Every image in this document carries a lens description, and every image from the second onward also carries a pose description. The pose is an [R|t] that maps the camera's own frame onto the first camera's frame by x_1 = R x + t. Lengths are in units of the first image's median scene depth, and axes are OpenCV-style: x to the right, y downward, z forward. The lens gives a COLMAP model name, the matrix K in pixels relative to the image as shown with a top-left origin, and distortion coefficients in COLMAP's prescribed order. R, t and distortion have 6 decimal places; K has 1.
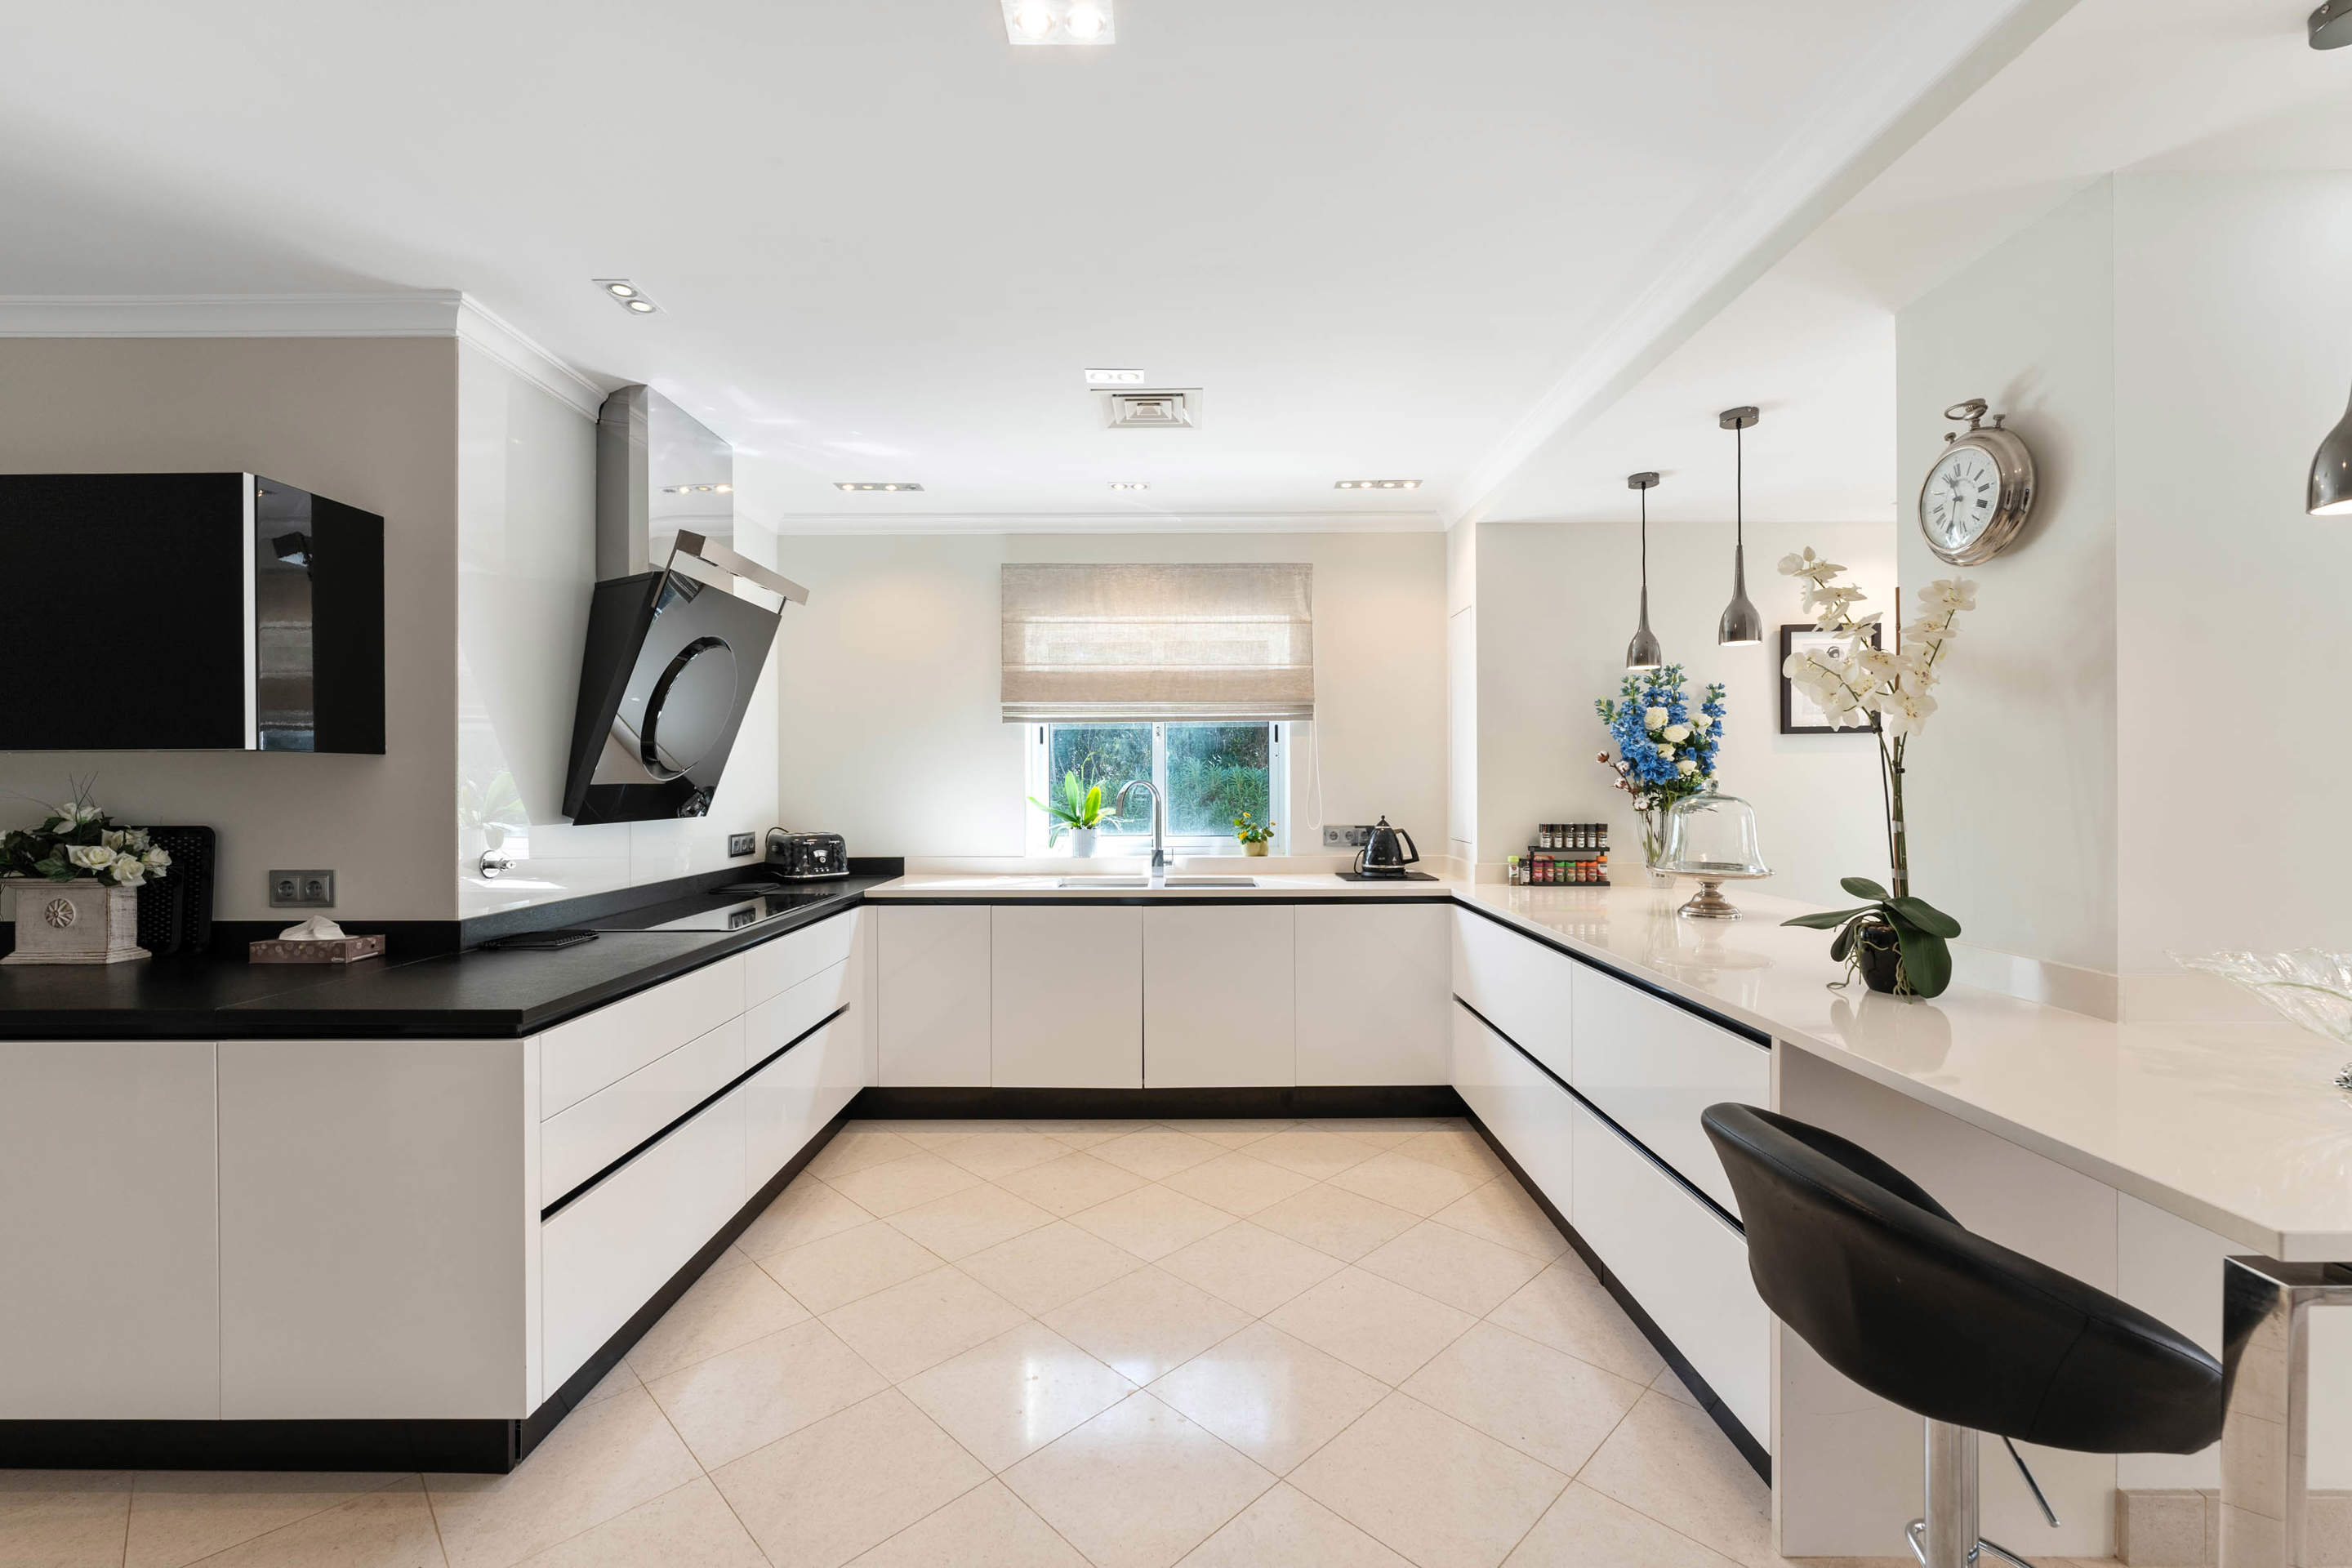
lens RADIAL K [[999.6, 0, 1178.4], [0, 999.6, 781.5], [0, 0, 1]] dist [-0.001335, -0.000381]
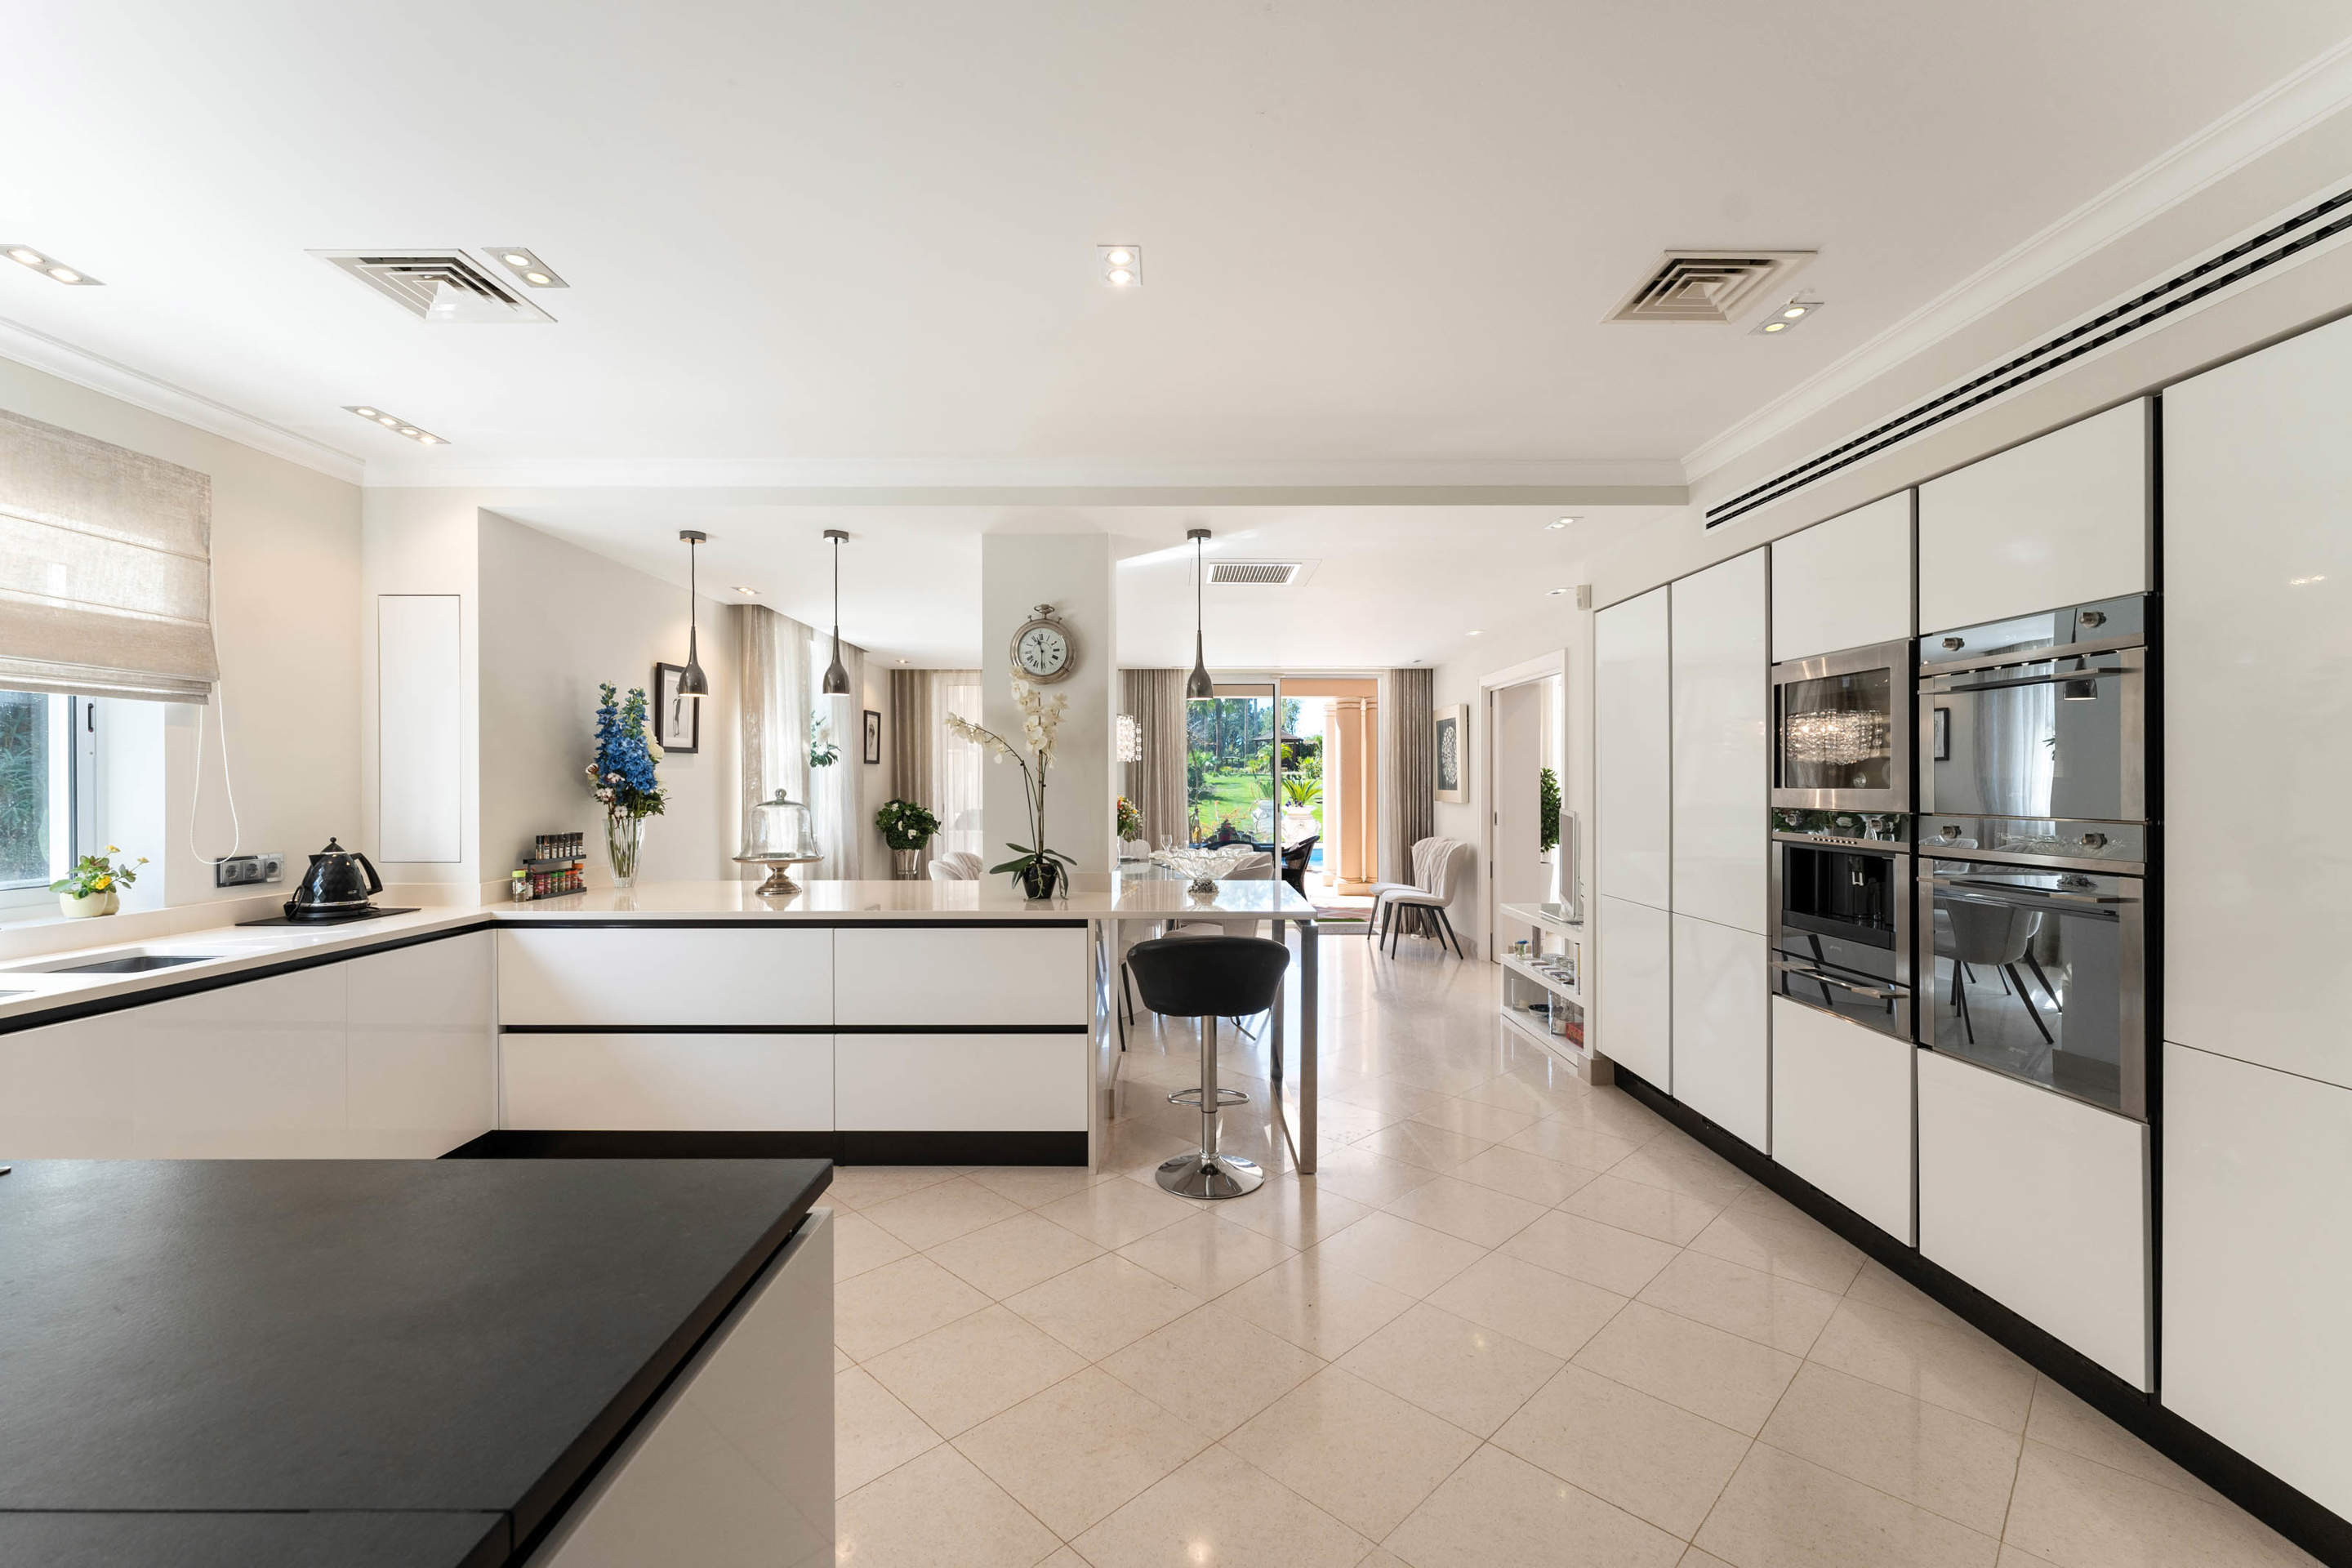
lens RADIAL K [[999.6, 0, 1171.9], [0, 999.6, 791.5], [0, 0, 1]] dist [-0.001335, -0.000381]
pose [[-0.031107, -0.005098, 0.999503, -0.630393], [0.002203, 0.999984, 0.005169, -0.004744], [-0.999514, 0.002363, -0.031096, 0.403113]]
